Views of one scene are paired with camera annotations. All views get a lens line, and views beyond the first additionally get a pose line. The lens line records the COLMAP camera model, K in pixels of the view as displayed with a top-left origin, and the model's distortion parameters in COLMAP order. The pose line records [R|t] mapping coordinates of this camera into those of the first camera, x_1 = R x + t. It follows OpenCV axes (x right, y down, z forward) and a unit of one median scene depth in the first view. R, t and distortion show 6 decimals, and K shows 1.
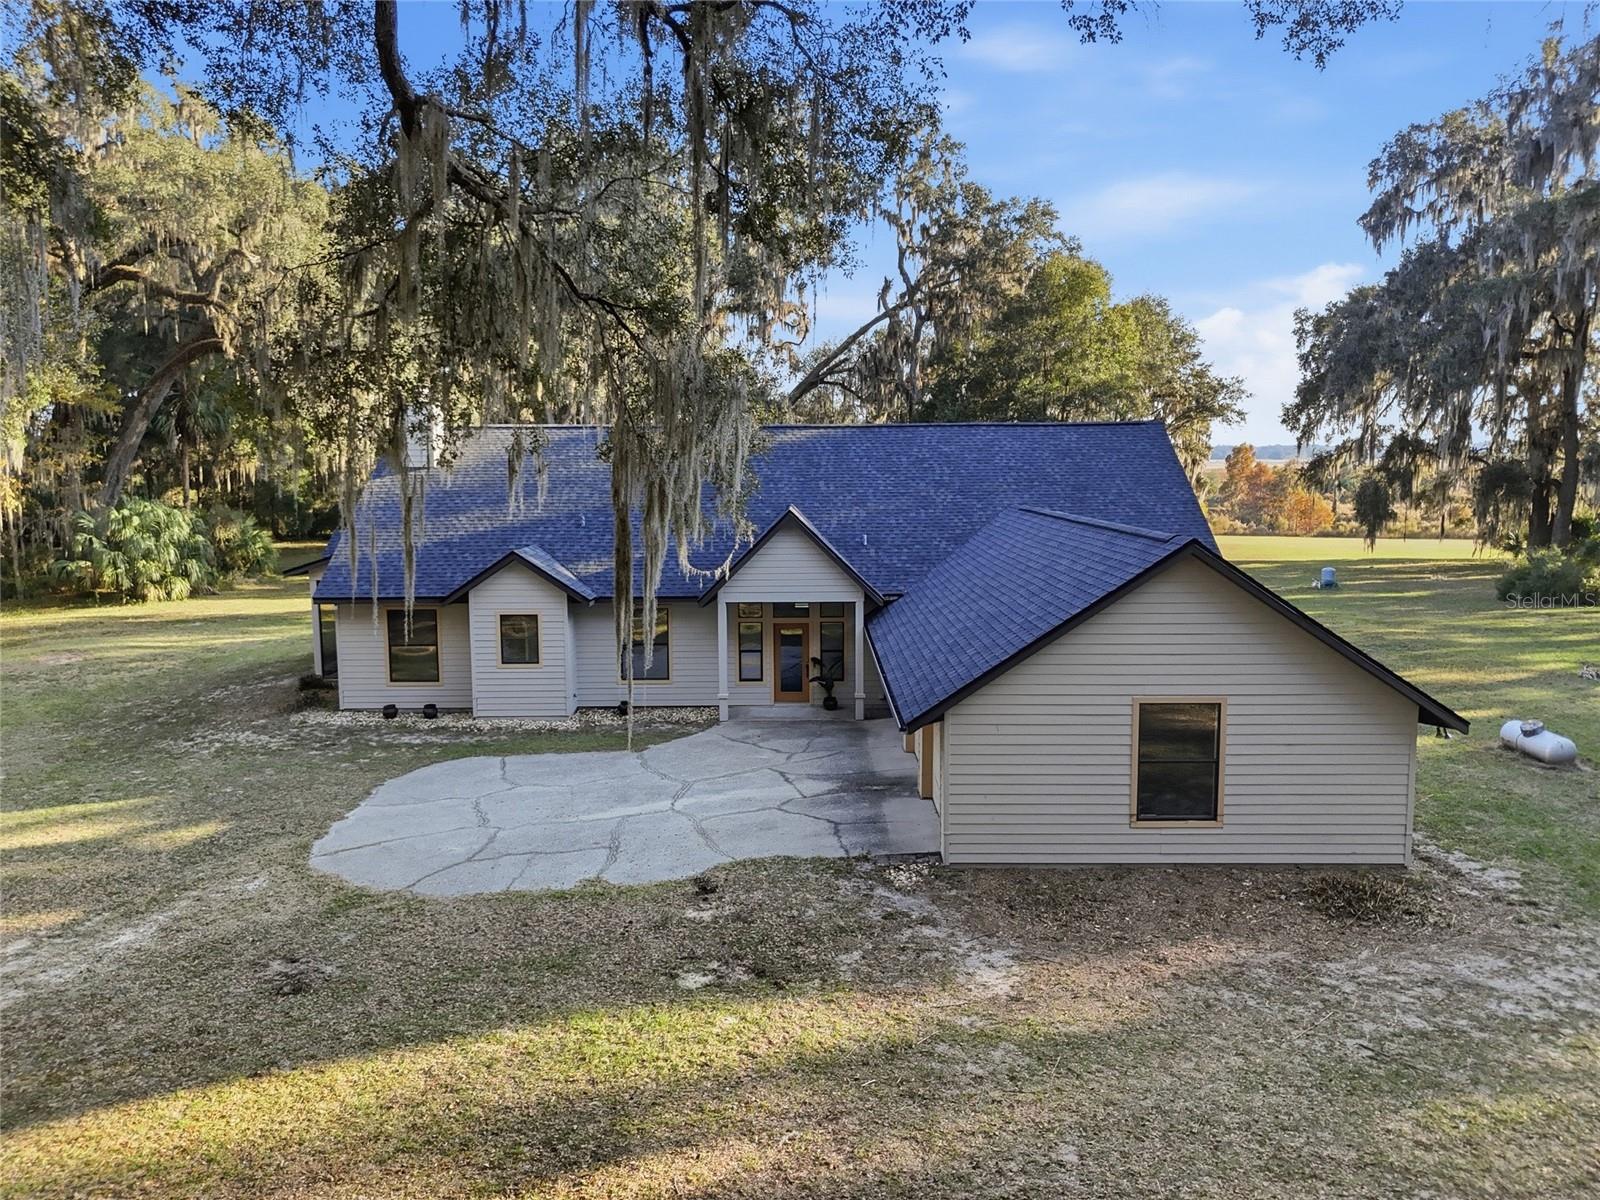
lens RADIAL K [[1174.1, 0, 800.0], [0, 1174.1, 600.0], [0, 0, 1]] dist [0.069857, -0.075456]
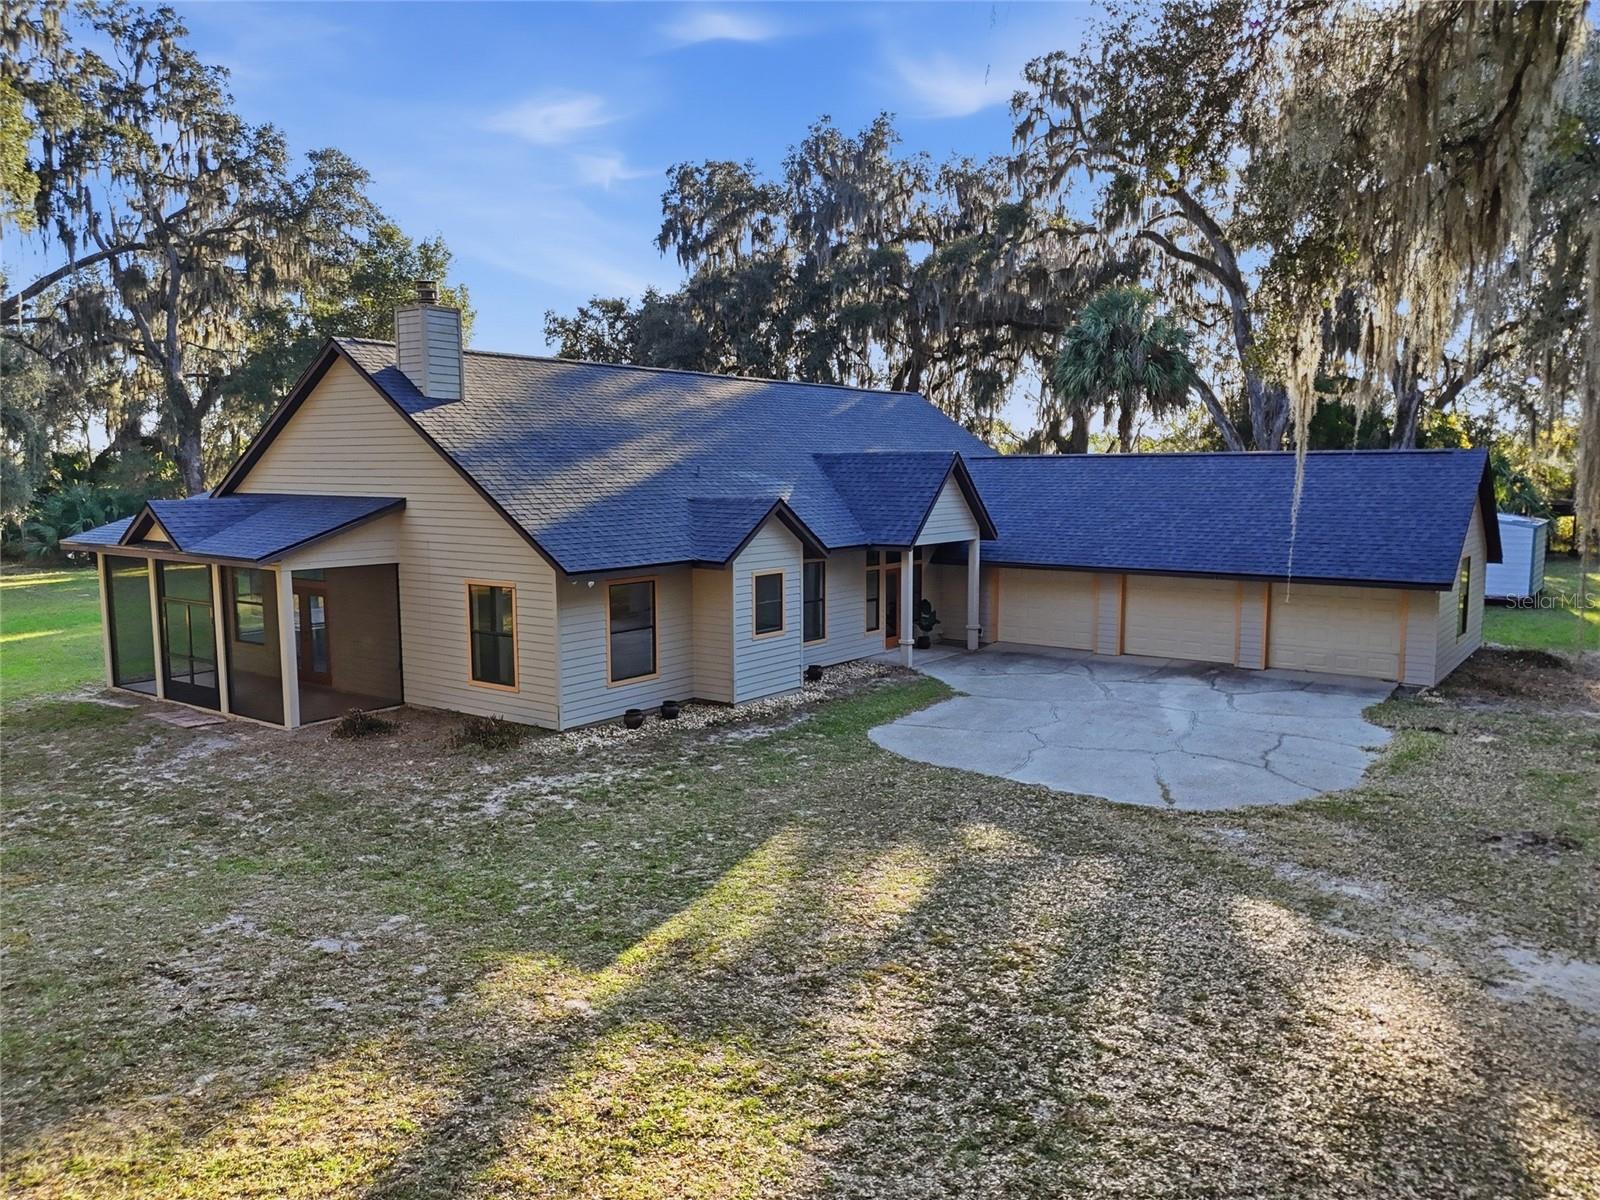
lens RADIAL K [[1174.1, 0, 800.0], [0, 1174.1, 600.0], [0, 0, 1]] dist [0.069857, -0.075456]
pose [[0.618017, -0.093975, 0.780528, -1.122626], [0.098413, 0.994268, 0.041787, -0.001953], [-0.779981, 0.050989, 0.623723, 0.583243]]
